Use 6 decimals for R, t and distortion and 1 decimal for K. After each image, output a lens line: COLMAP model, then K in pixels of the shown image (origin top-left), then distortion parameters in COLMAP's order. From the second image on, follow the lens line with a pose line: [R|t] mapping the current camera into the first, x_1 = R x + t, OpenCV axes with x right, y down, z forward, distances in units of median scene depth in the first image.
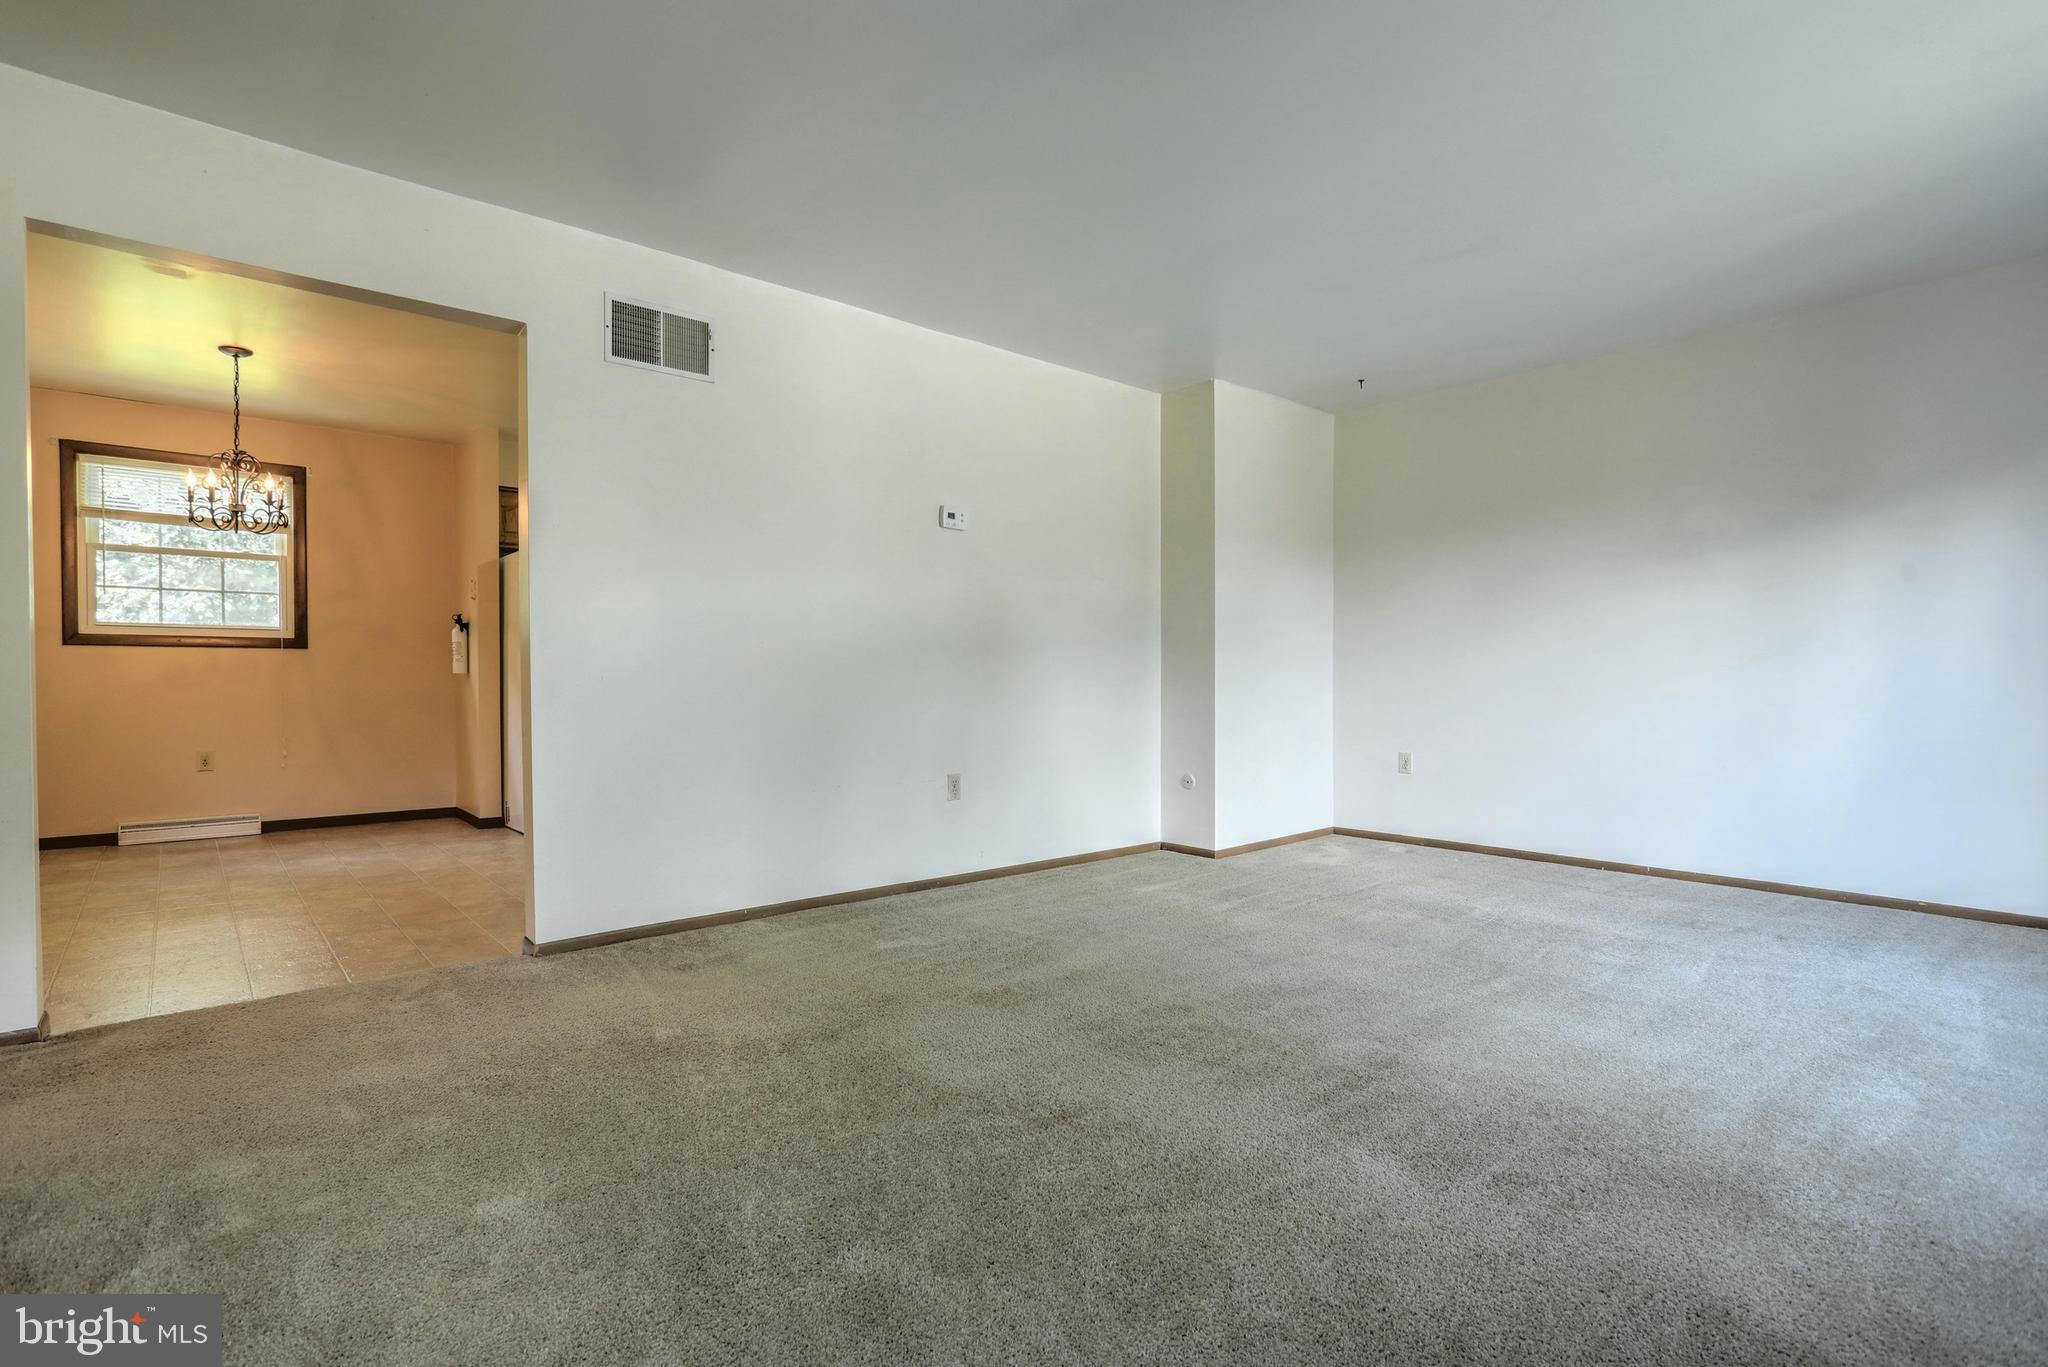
lens RADIAL K [[967.4, 0, 998.7], [0, 967.4, 686.0], [0, 0, 1]] dist [-0.004309, 0.002718]
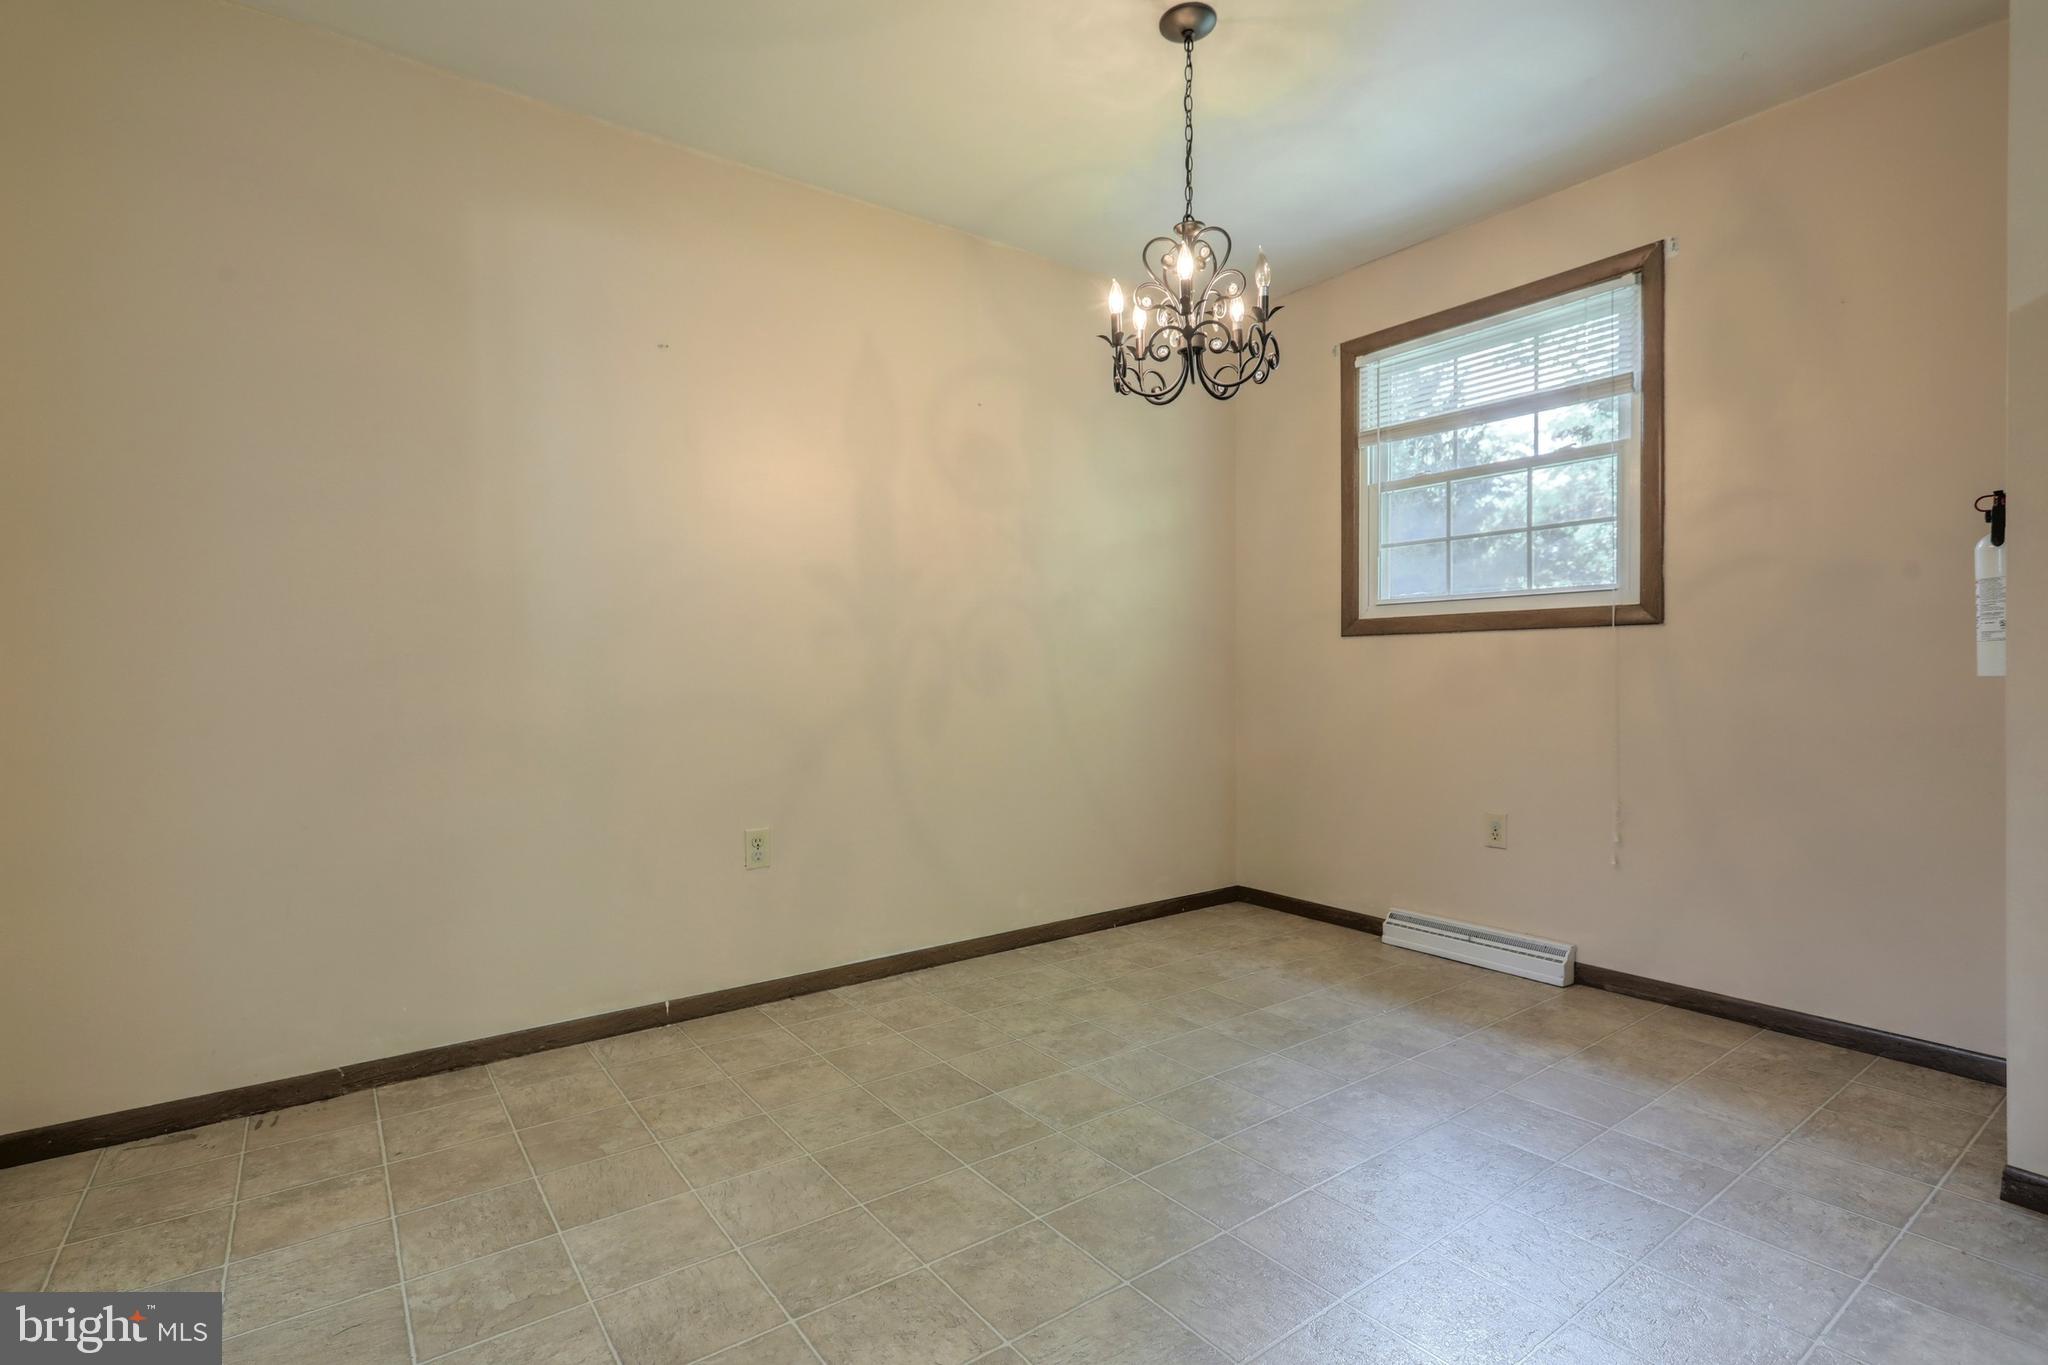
lens RADIAL K [[967.4, 0, 1017.9], [0, 967.4, 682.5], [0, 0, 1]] dist [-0.004309, 0.002718]
pose [[-0.086497, 0.012270, -0.996177, -0.232589], [-0.000113, 0.999924, 0.012326, -0.016947], [0.996252, 0.001178, -0.086489, 0.780653]]
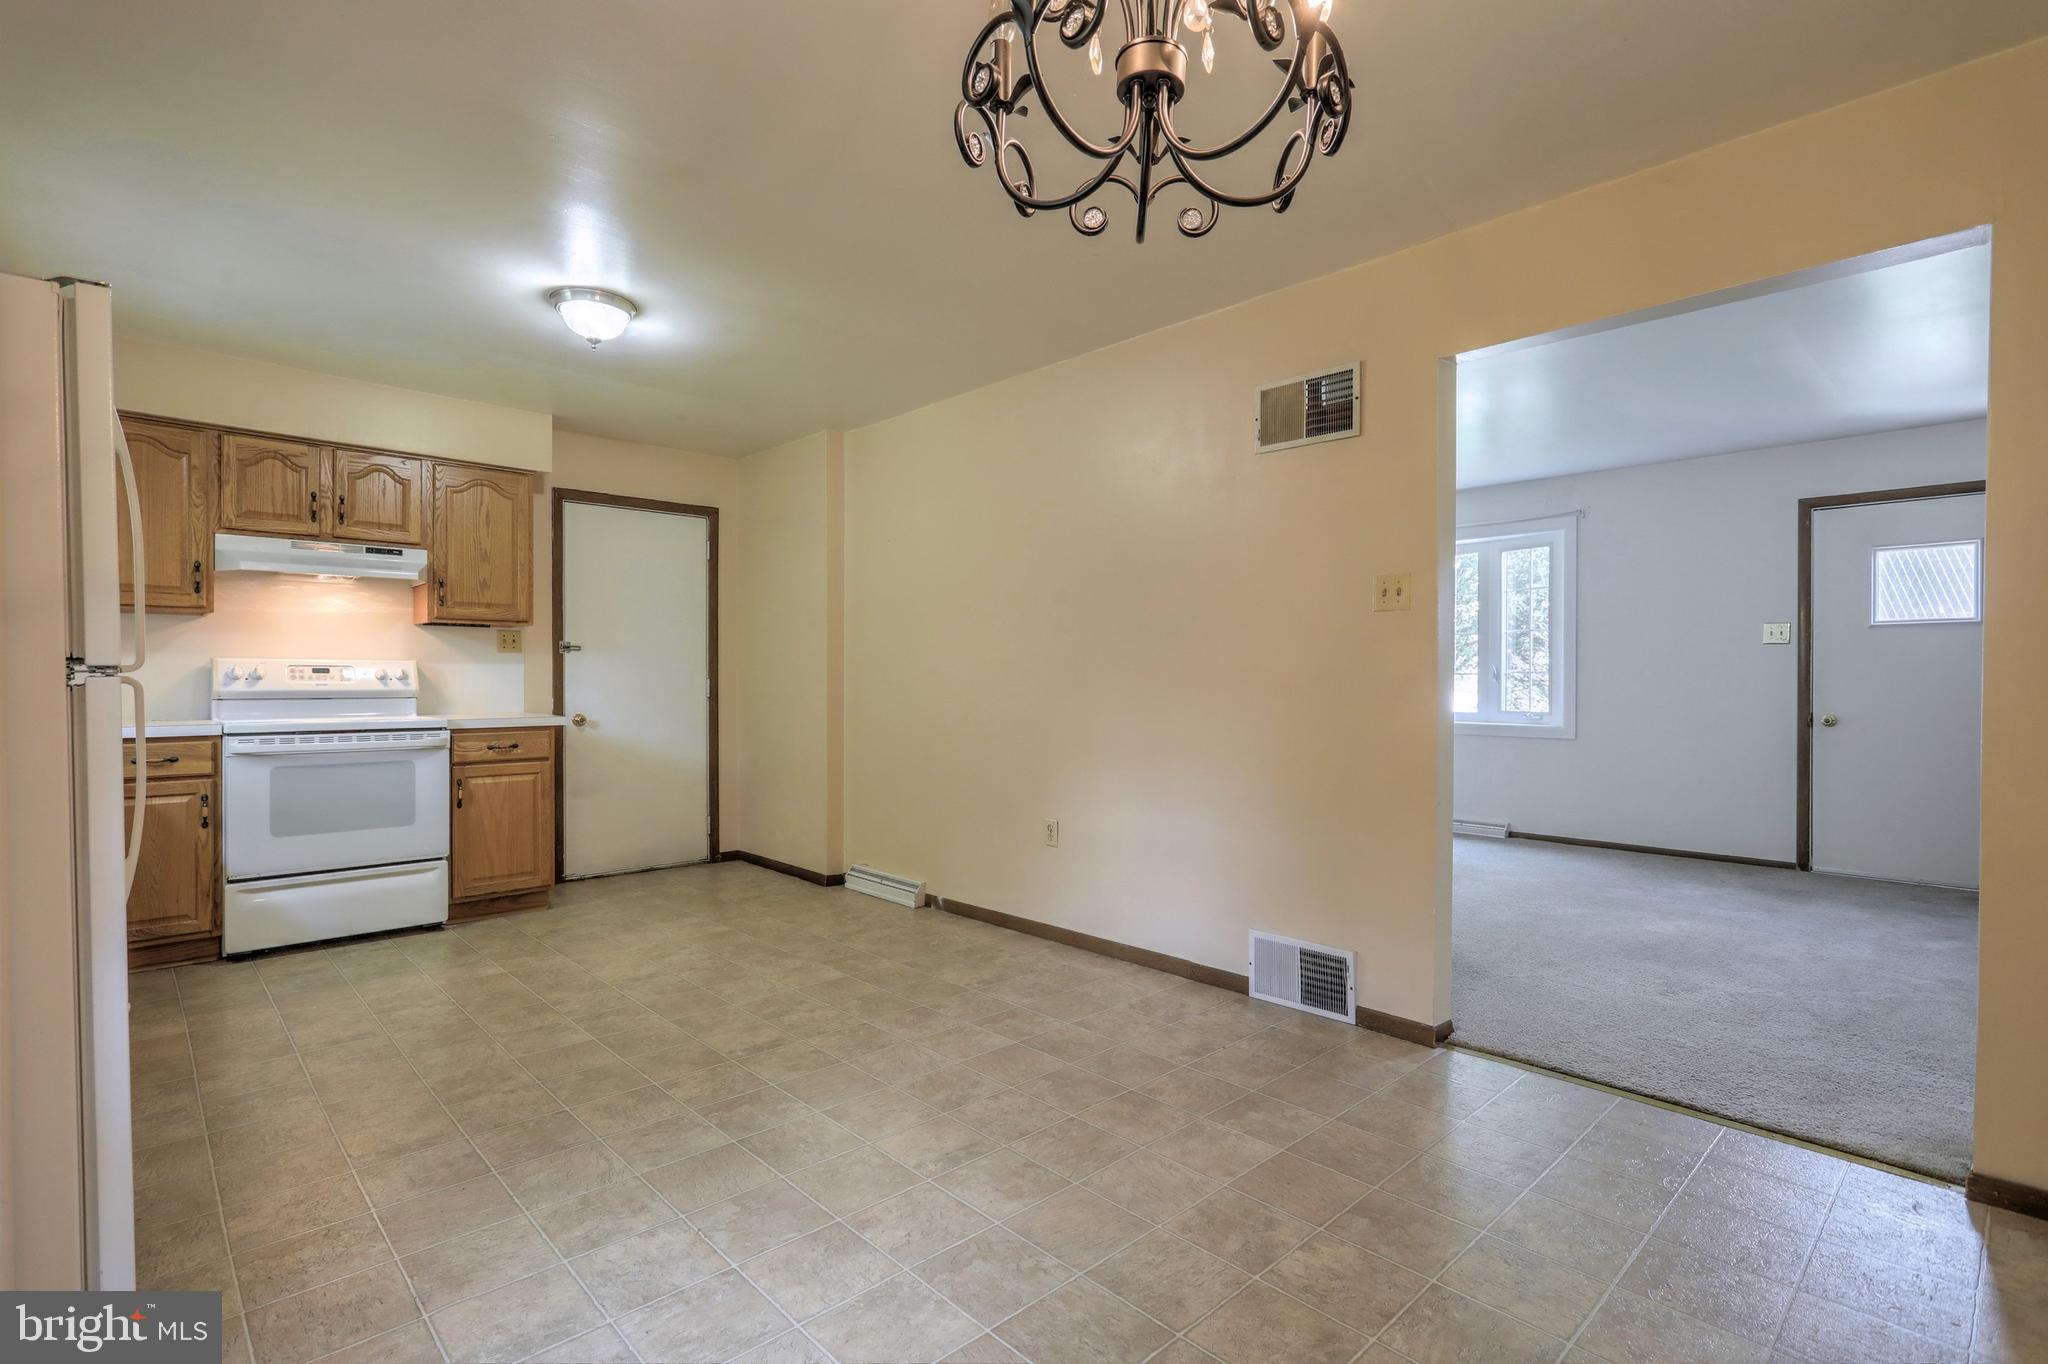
lens RADIAL K [[967.4, 0, 1015.3], [0, 967.4, 686.6], [0, 0, 1]] dist [-0.004309, 0.002718]
pose [[-0.034425, -0.007458, 0.999379, -0.812738], [0.006080, 0.999952, 0.007672, -0.044168], [-0.999389, 0.006340, -0.034378, 0.848608]]
